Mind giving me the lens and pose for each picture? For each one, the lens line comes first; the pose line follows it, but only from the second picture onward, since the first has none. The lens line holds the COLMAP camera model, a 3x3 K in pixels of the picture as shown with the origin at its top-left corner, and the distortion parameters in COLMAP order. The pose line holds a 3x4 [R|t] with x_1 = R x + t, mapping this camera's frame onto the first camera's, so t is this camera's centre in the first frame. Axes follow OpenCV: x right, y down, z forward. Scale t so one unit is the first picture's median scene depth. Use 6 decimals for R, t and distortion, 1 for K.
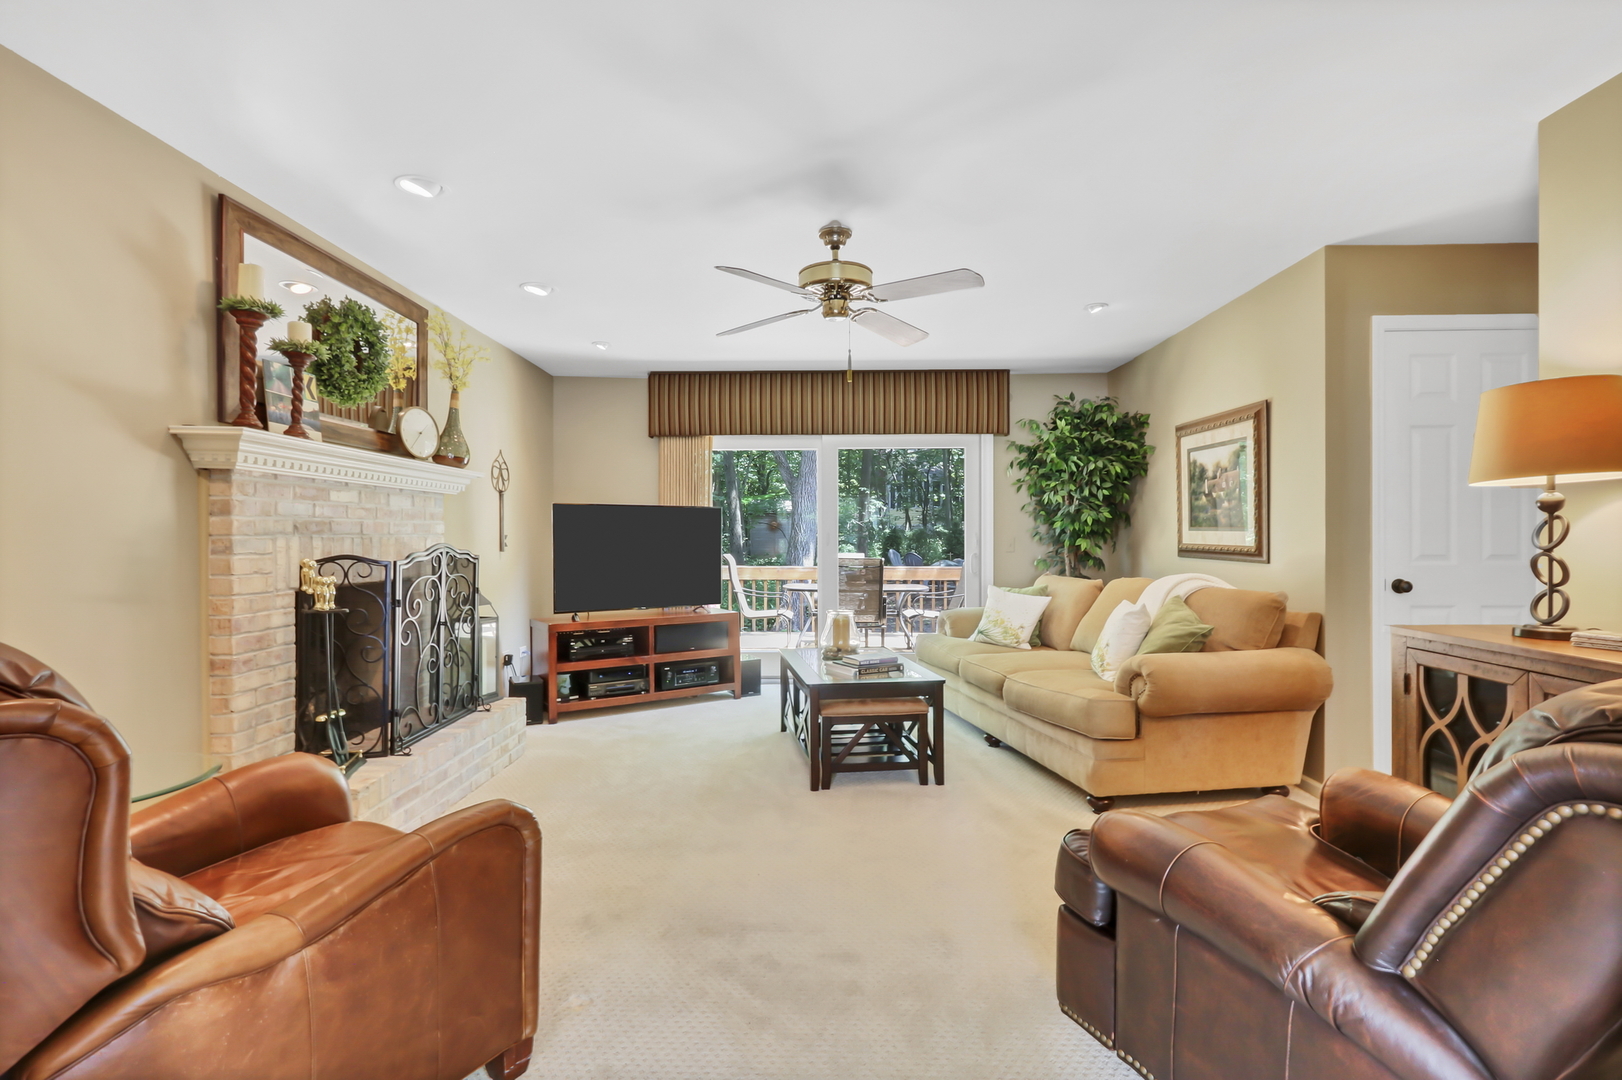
lens RADIAL K [[789.7, 0, 806.5], [0, 789.7, 543.4], [0, 0, 1]] dist [0.010071, -0.002823]
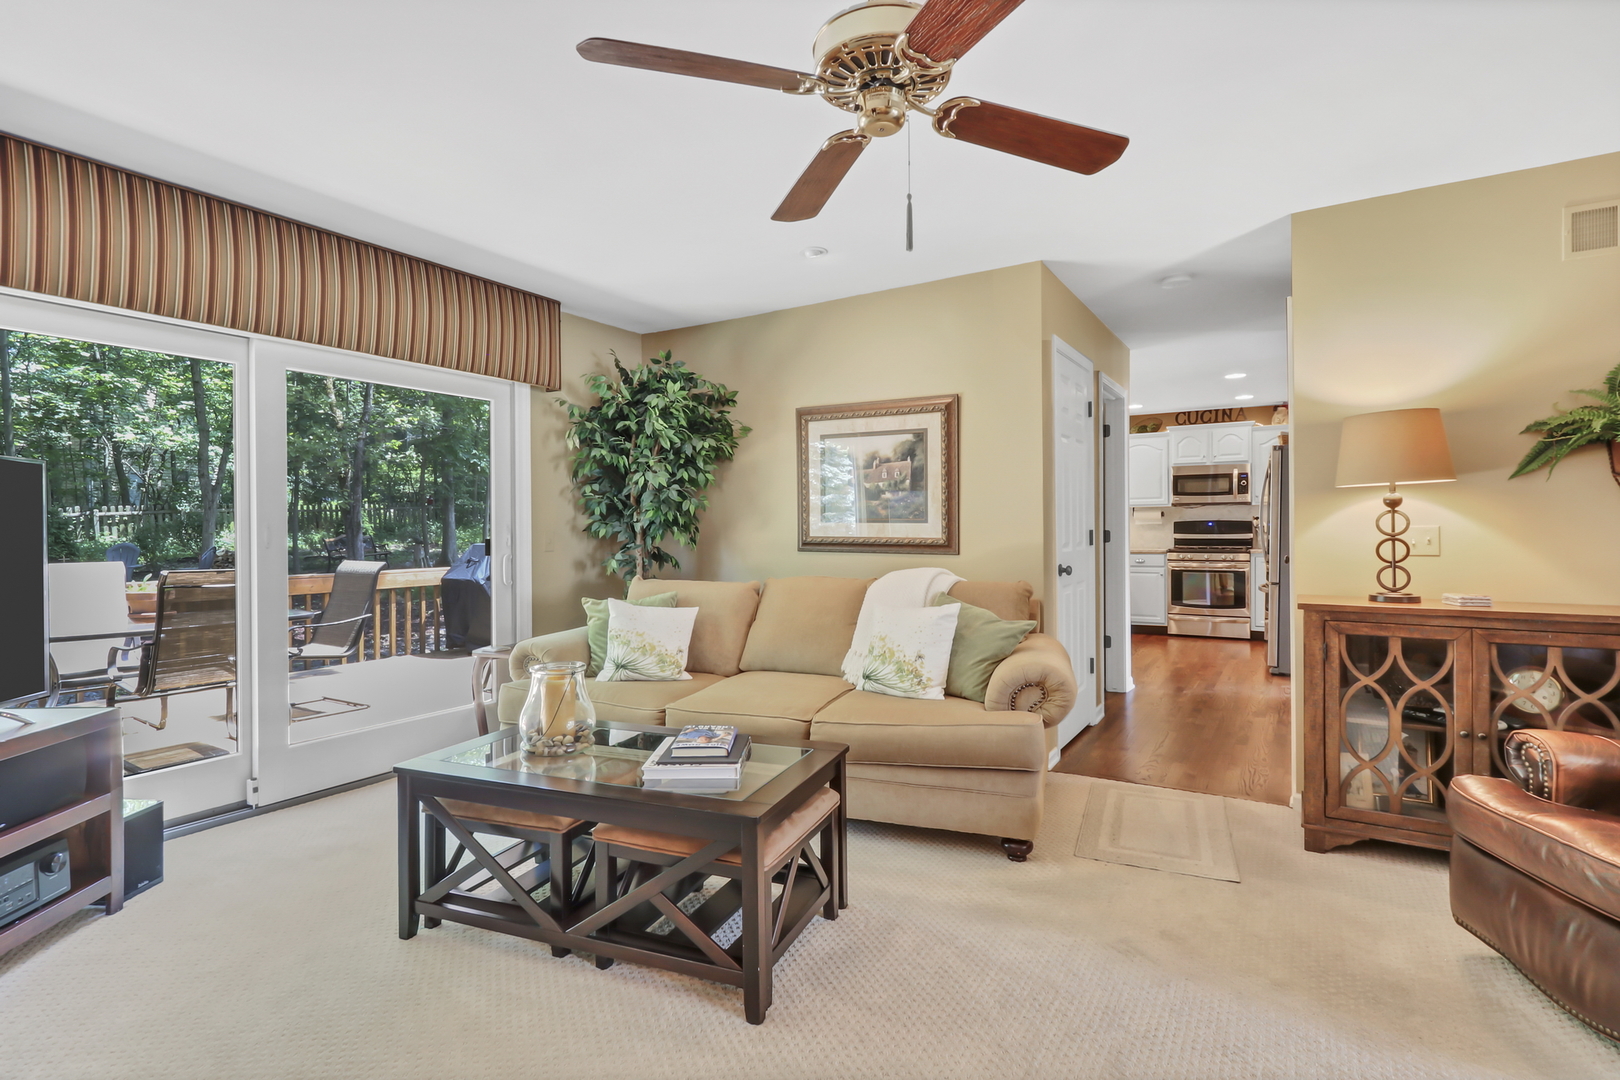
lens RADIAL K [[788.7, 0, 804.2], [0, 788.7, 531.4], [0, 0, 1]] dist [0.010071, -0.002823]
pose [[0.498120, -0.002495, 0.867105, -0.361121], [0.011925, 0.999921, -0.003973, -0.002752], [-0.867026, 0.012319, 0.498110, 0.607565]]
